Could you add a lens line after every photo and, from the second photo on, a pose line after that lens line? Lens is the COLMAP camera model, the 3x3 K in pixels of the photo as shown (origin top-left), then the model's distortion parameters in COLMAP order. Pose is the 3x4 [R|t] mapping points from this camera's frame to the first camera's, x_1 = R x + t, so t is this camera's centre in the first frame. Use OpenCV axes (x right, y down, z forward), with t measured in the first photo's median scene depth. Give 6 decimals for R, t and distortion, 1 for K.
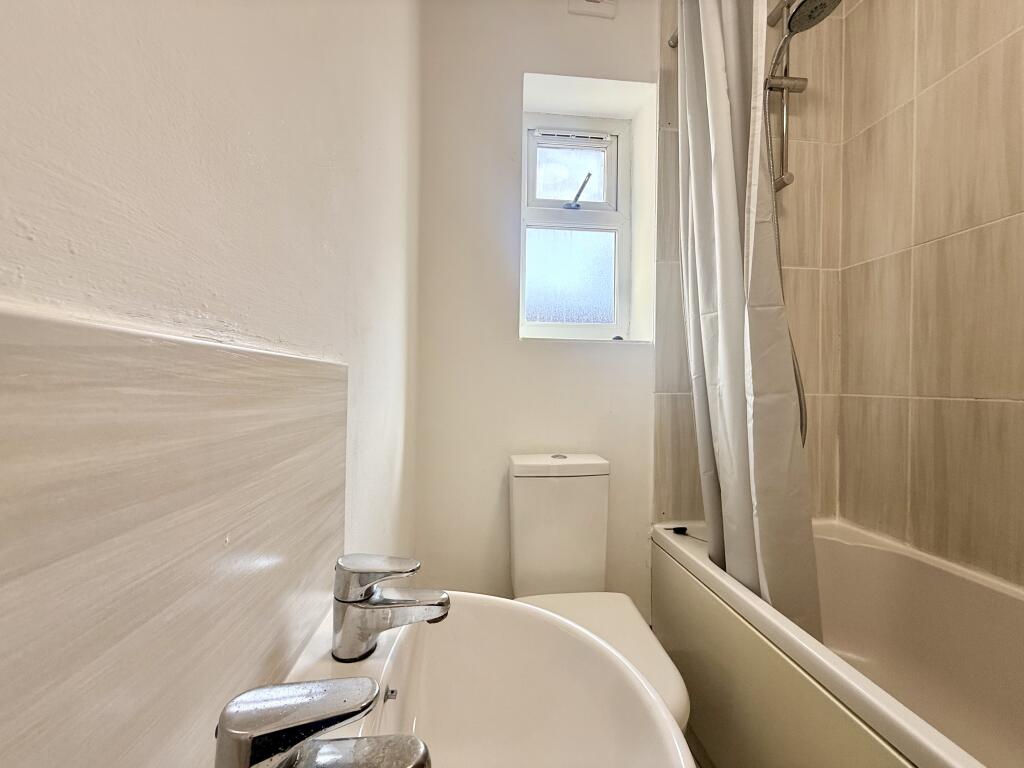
lens RADIAL K [[404.1, 0, 511.0], [0, 404.1, 385.3], [0, 0, 1]] dist [-0.011480, 0.000837]
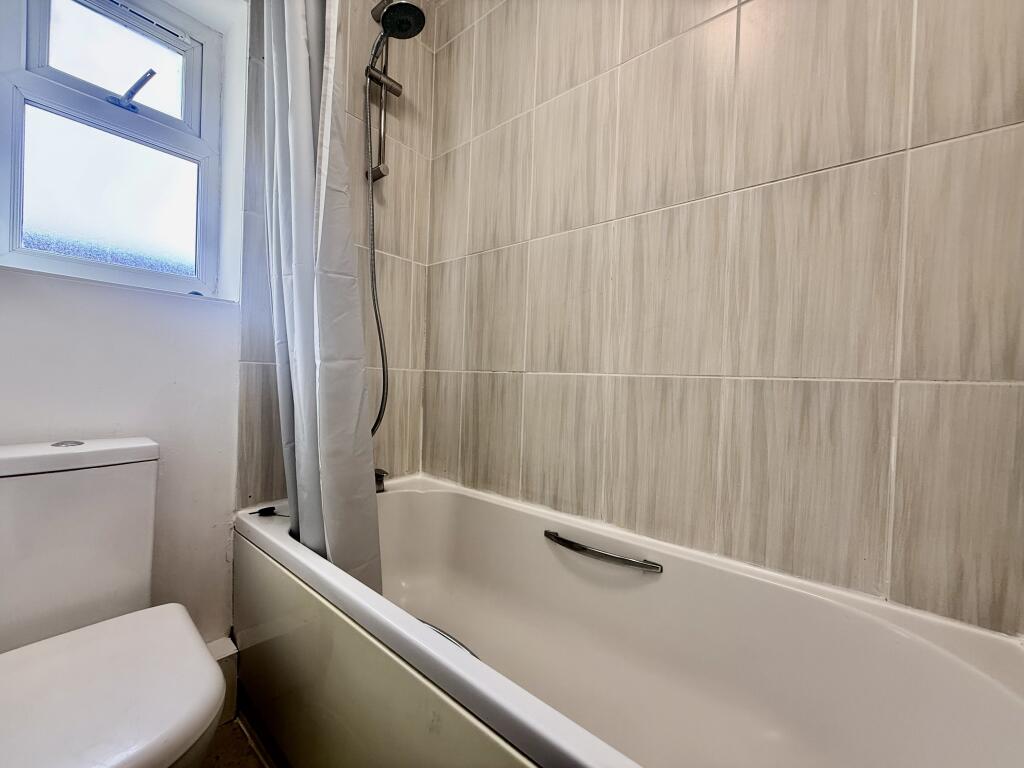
lens RADIAL K [[404.1, 0, 507.8], [0, 404.1, 382.7], [0, 0, 1]] dist [-0.011480, 0.000837]
pose [[0.700734, 0.006038, 0.713397, 0.150145], [-0.024219, 0.999589, 0.015329, 0.039666], [-0.713011, -0.028020, 0.700592, -0.023895]]
